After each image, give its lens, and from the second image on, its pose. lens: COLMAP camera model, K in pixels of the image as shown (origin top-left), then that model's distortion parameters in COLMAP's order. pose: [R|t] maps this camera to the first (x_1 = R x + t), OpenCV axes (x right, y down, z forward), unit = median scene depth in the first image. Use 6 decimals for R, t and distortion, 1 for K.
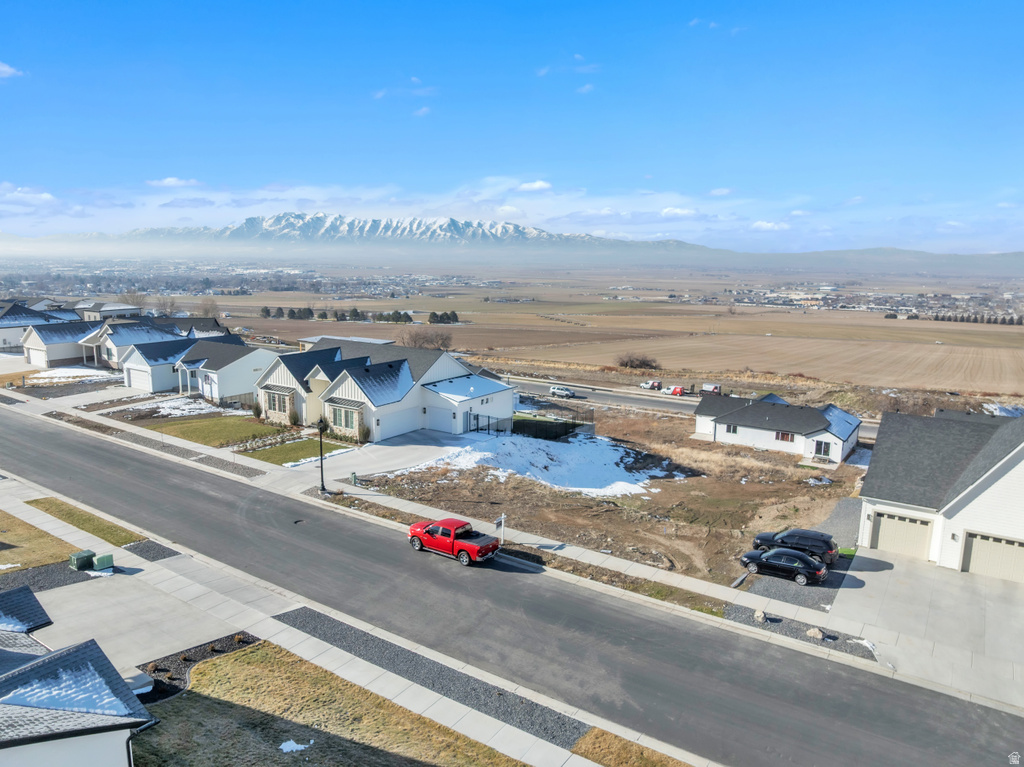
lens RADIAL K [[726.0, 0, 509.8], [0, 726.0, 384.7], [0, 0, 1]] dist [-0.049142, 0.021279]
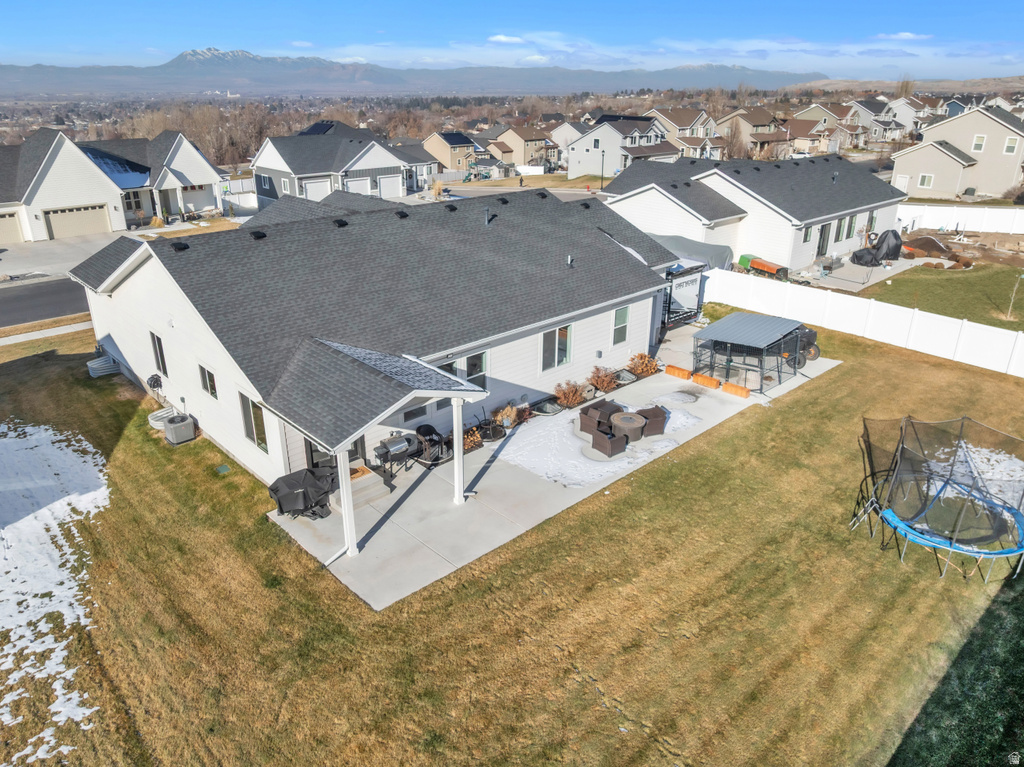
lens RADIAL K [[726.0, 0, 511.6], [0, 726.0, 383.1], [0, 0, 1]] dist [-0.049142, 0.021279]
pose [[0.216919, -0.392501, 0.893806, -0.718231], [0.168409, 0.916926, 0.361782, 0.199615], [-0.961553, 0.072047, 0.264999, -0.340007]]
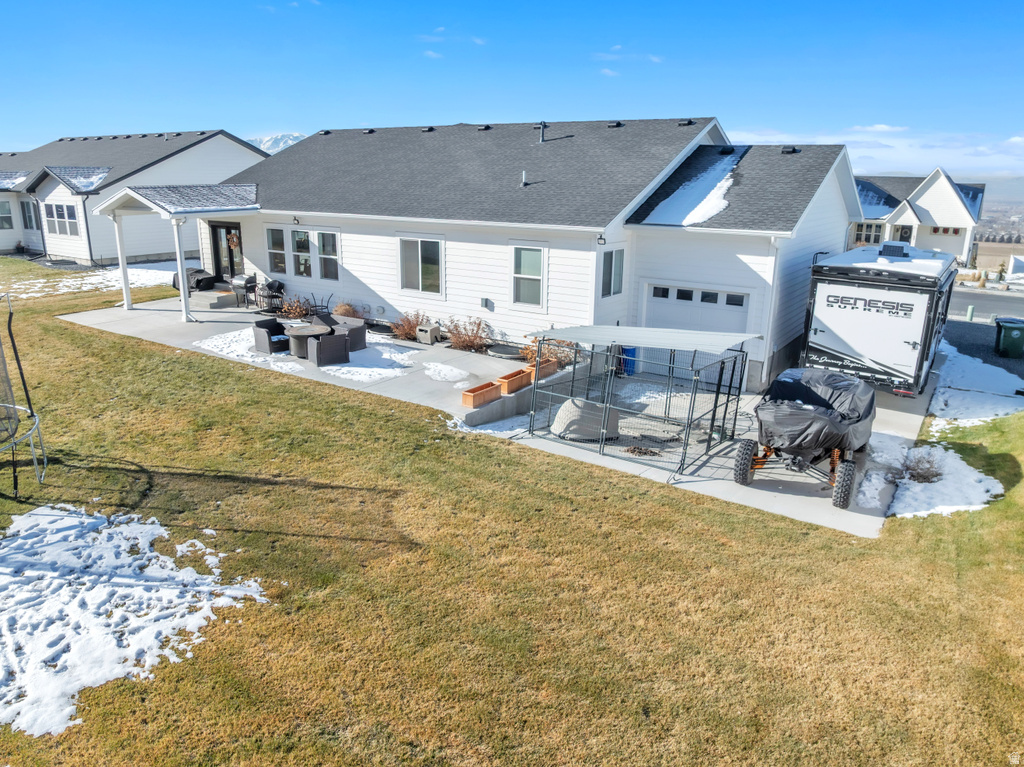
lens RADIAL K [[726.0, 0, 511.4], [0, 726.0, 384.3], [0, 0, 1]] dist [-0.049142, 0.021279]
pose [[0.999996, 0.000041, 0.002674, 0.060953], [-0.000314, 0.994784, 0.102004, 0.485516], [-0.002656, -0.102005, 0.994780, -0.802149]]
